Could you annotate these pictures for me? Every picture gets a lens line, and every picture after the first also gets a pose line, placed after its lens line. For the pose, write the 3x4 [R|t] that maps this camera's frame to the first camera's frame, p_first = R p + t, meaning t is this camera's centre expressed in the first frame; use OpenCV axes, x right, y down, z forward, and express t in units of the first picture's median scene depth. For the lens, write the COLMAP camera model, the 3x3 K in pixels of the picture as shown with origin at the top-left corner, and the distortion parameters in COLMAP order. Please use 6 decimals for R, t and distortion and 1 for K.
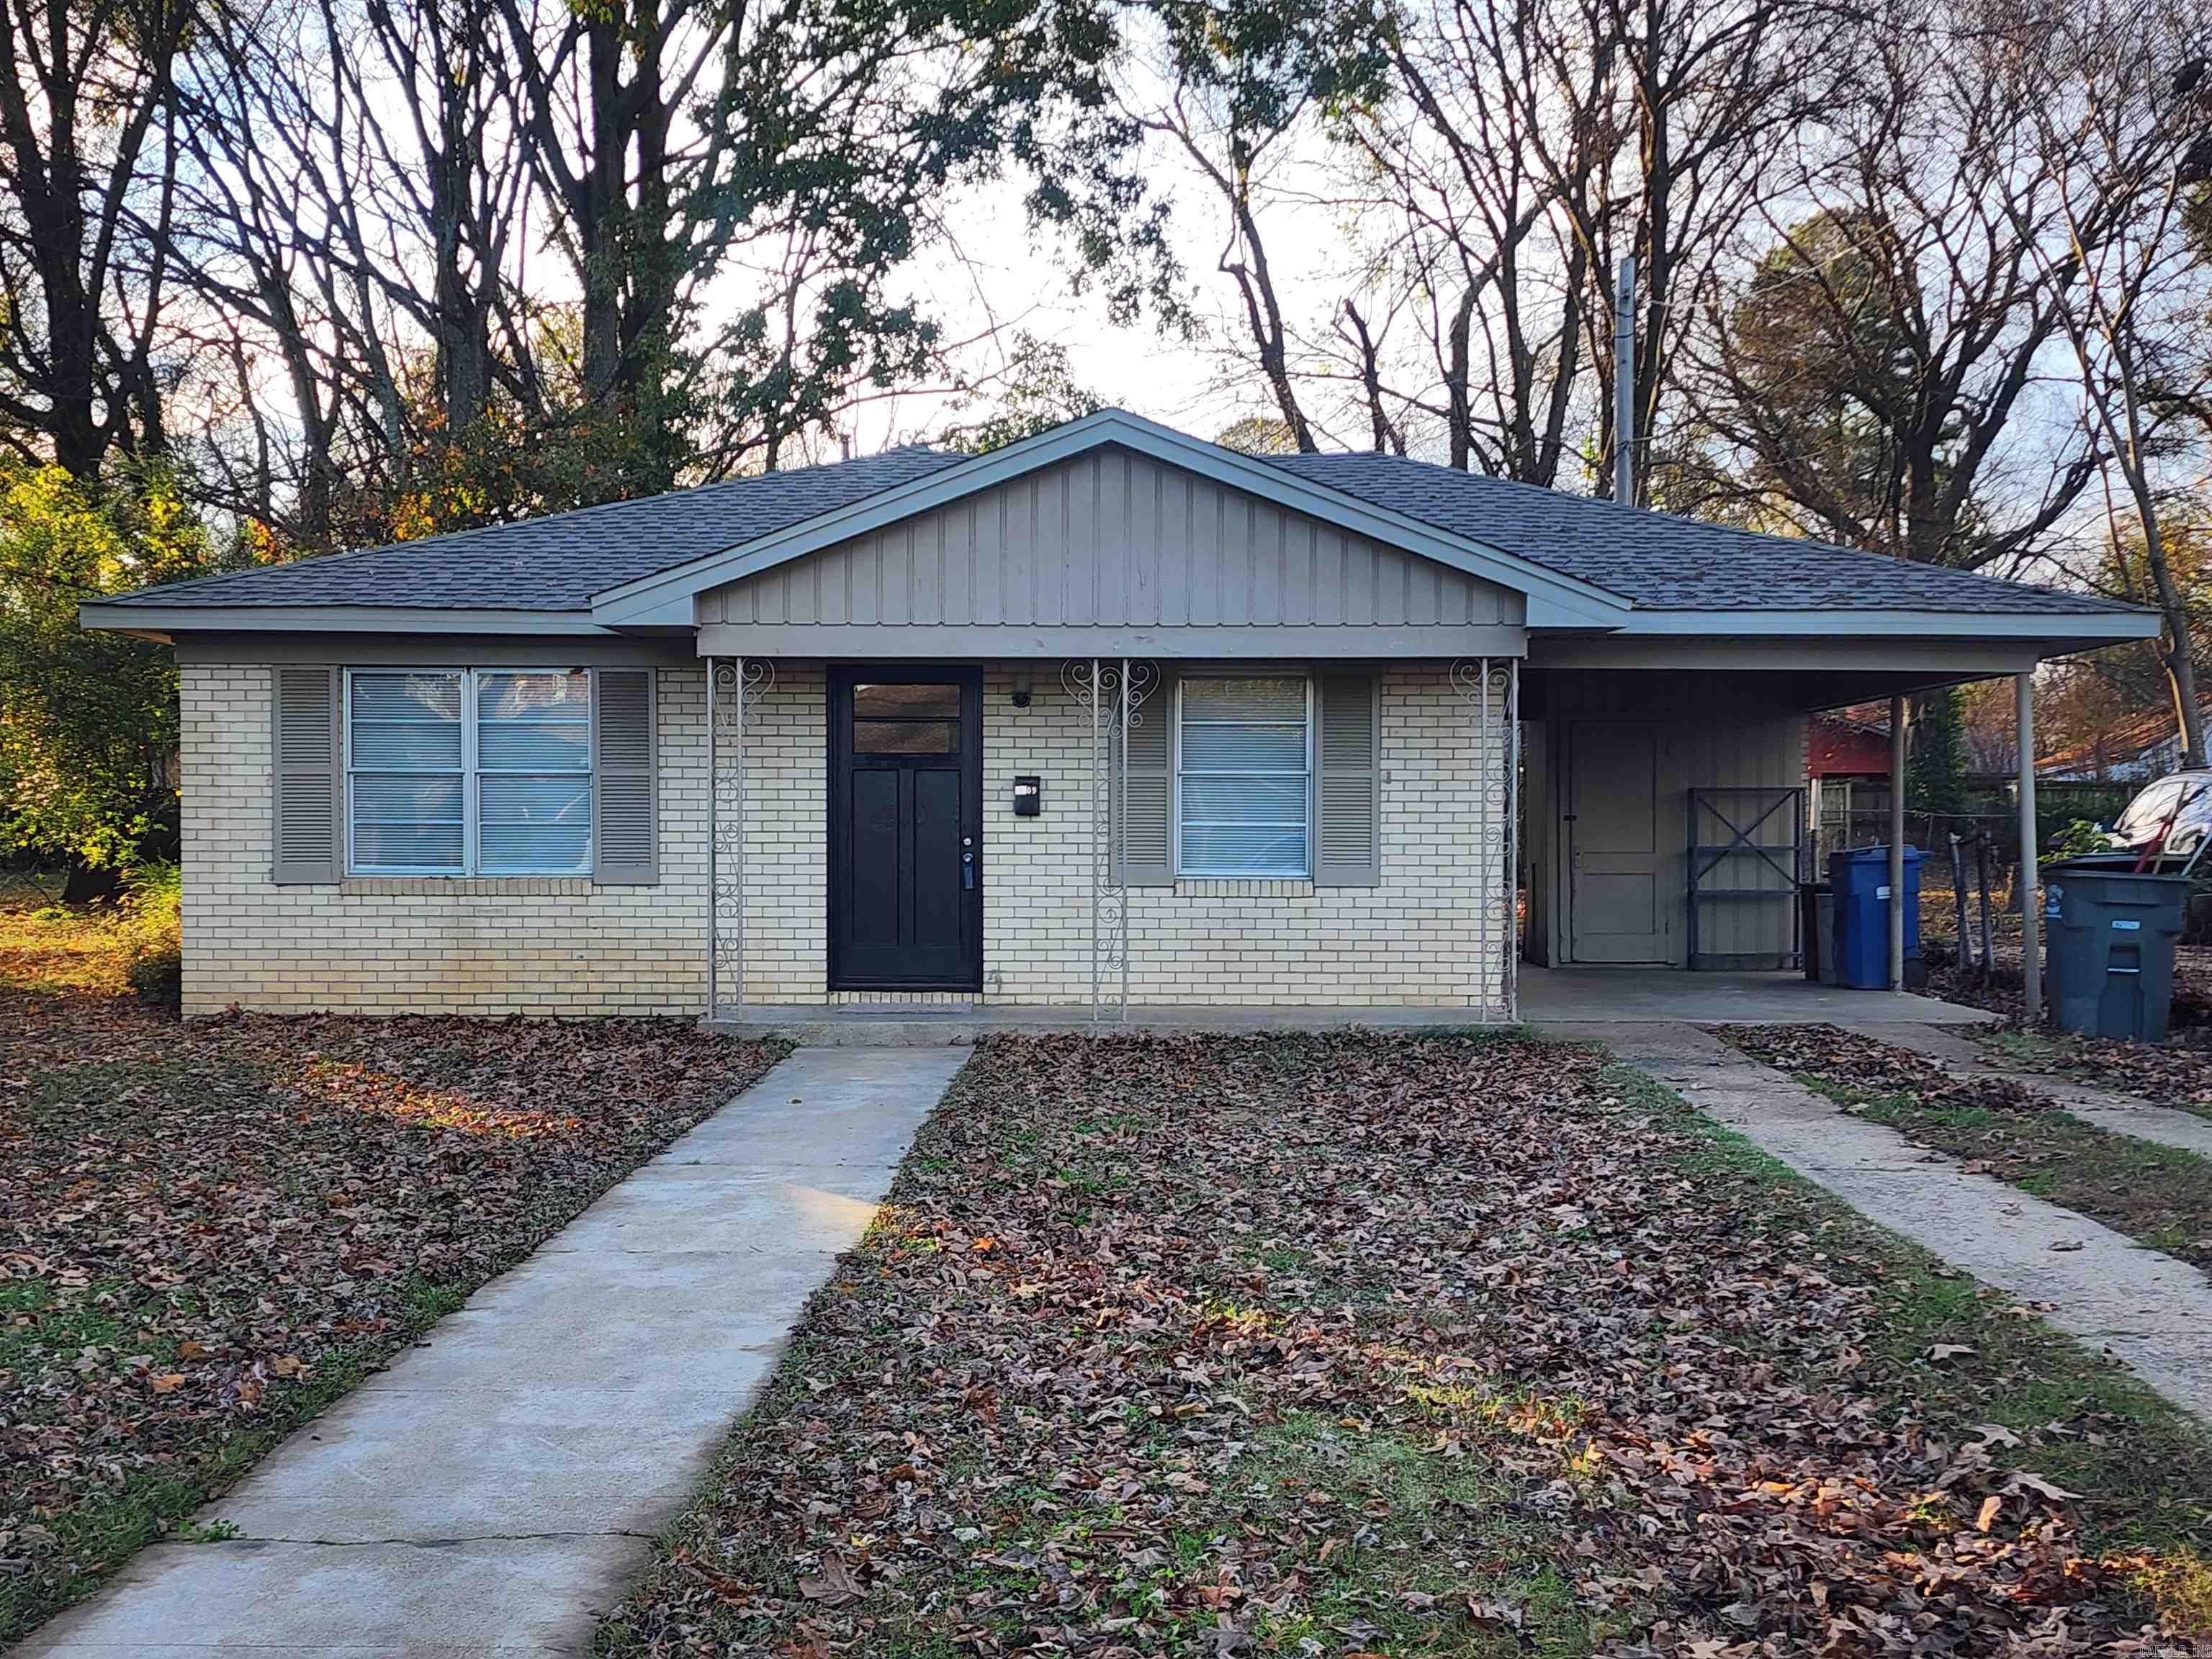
lens RADIAL K [[2052.1, 0, 1106.0], [0, 2052.1, 829.5], [0, 0, 1]] dist [0.137422, -0.251704]
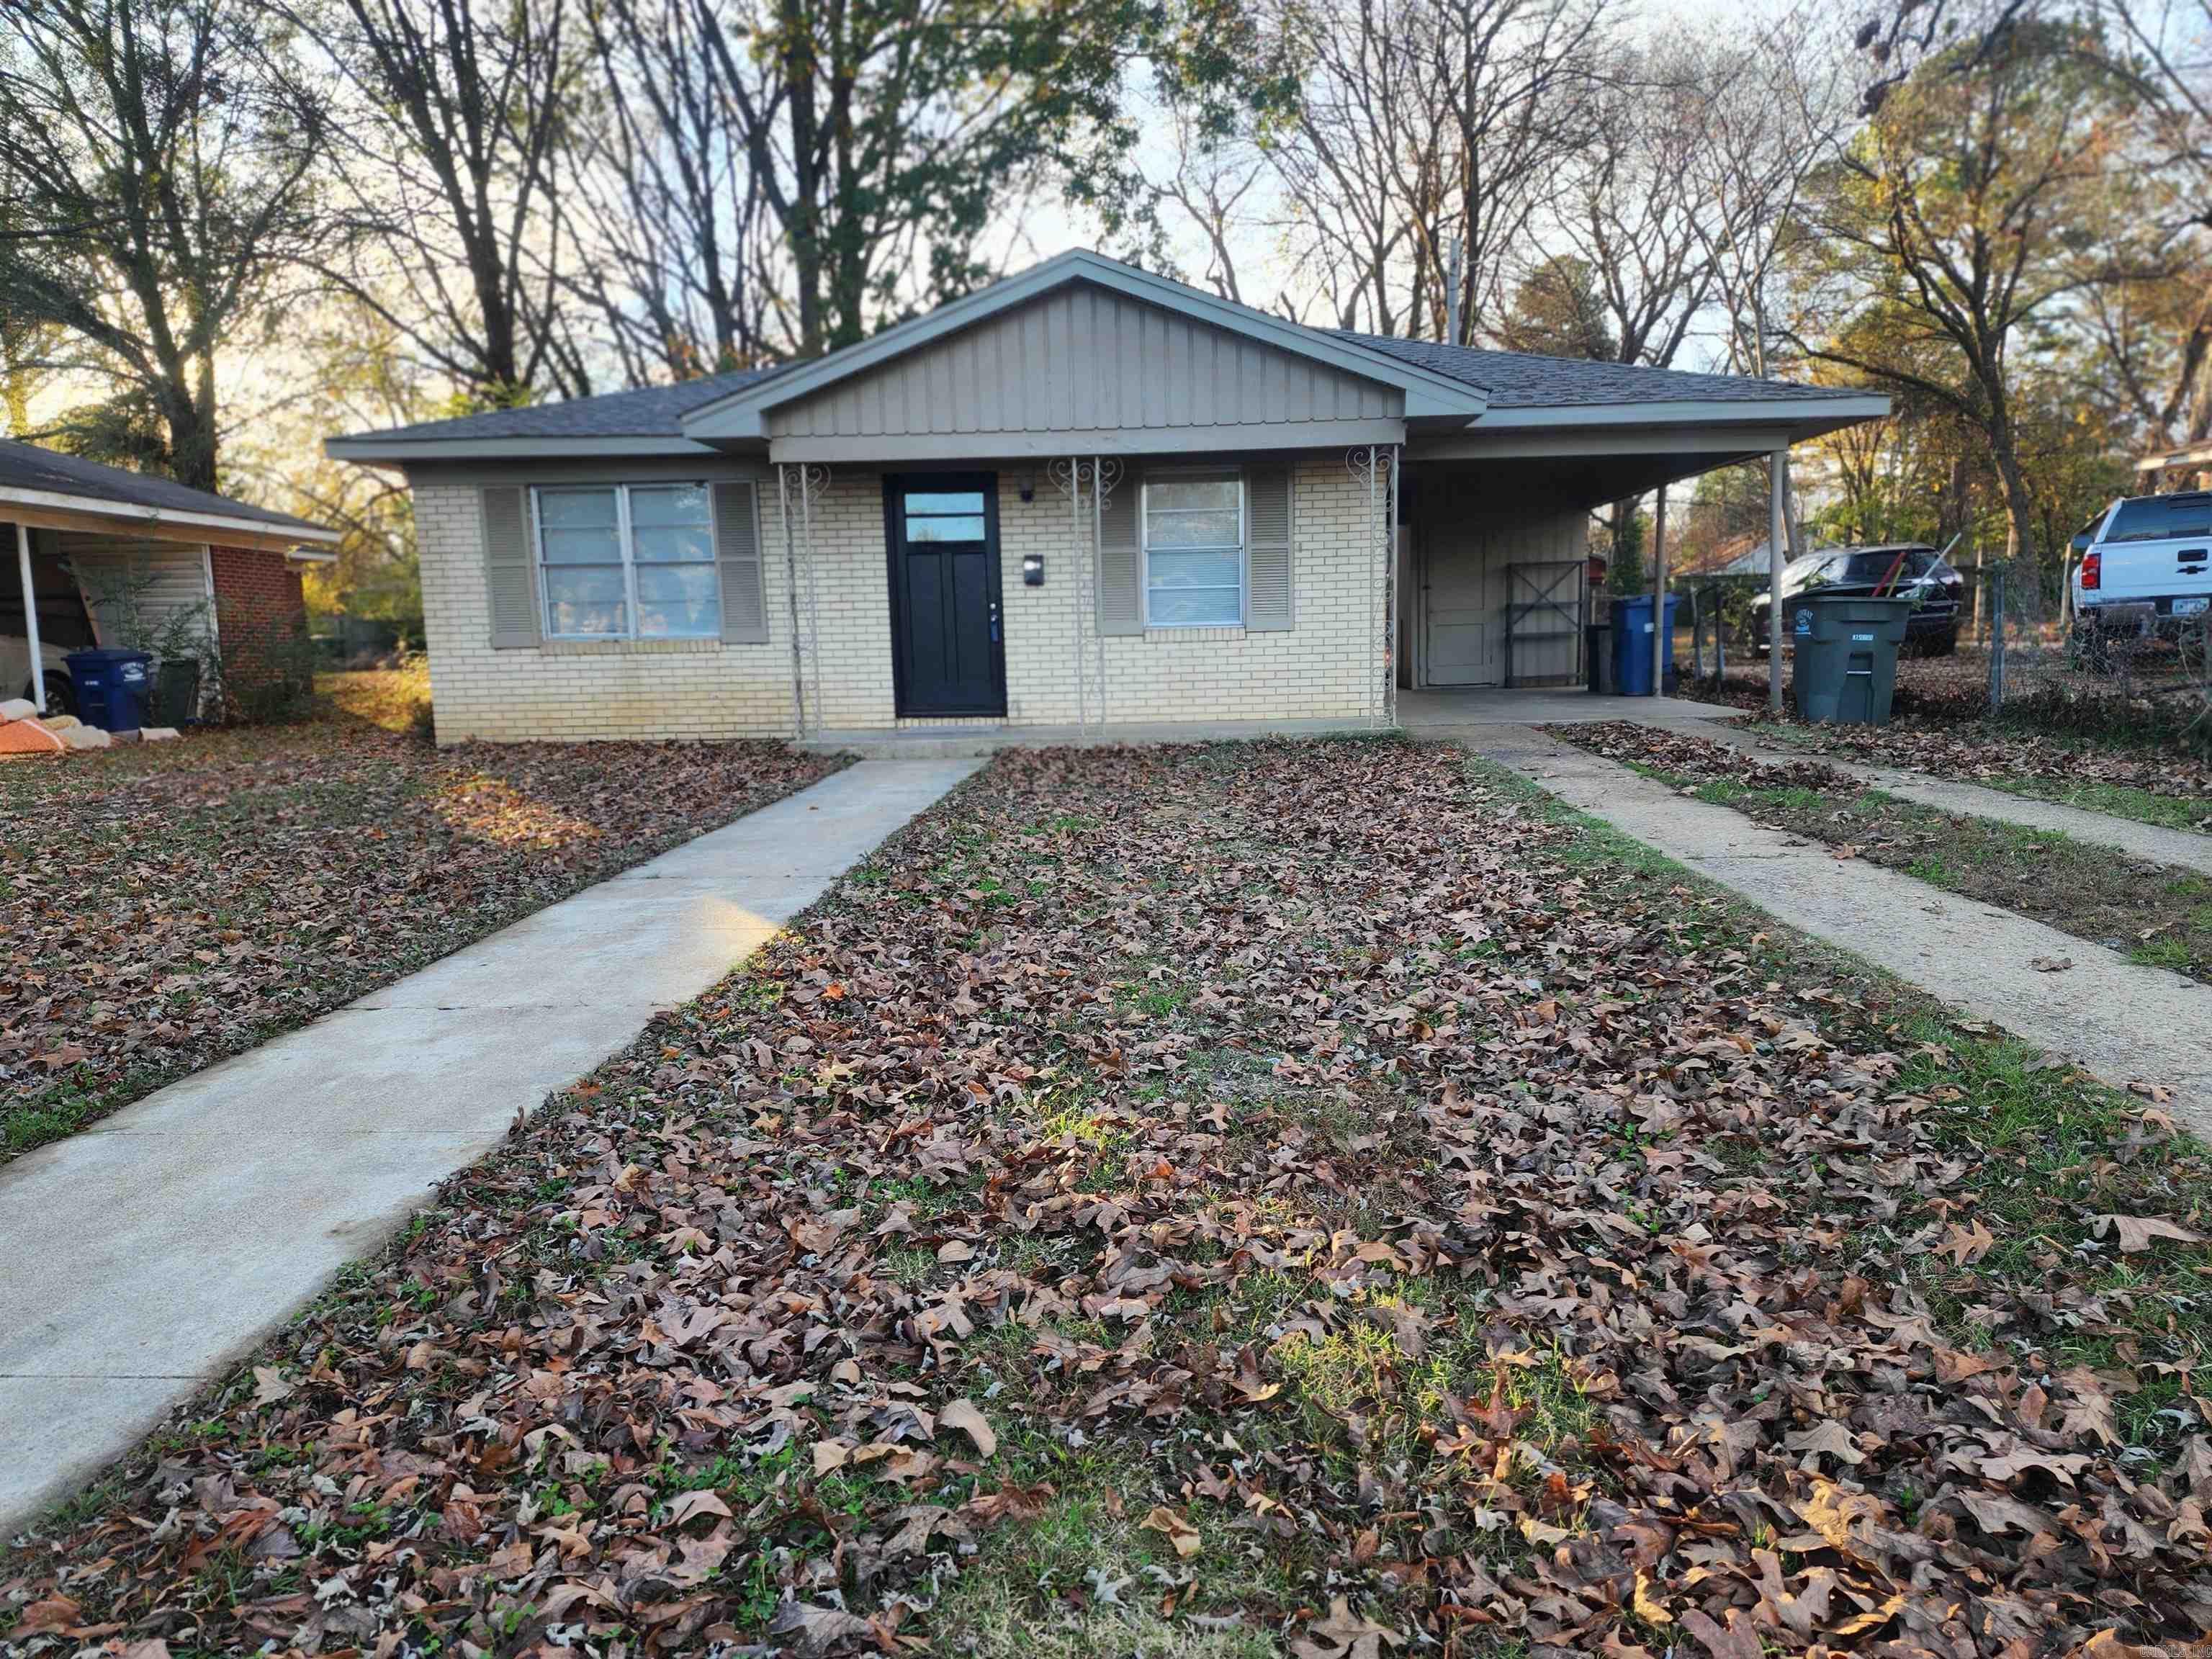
lens RADIAL K [[2052.1, 0, 1106.0], [0, 2052.1, 829.5], [0, 0, 1]] dist [0.137422, -0.251704]
pose [[0.998480, -0.029231, 0.046714, -0.061009], [0.022542, 0.990204, 0.137793, -0.033570], [-0.050285, -0.136530, 0.989359, -0.368645]]
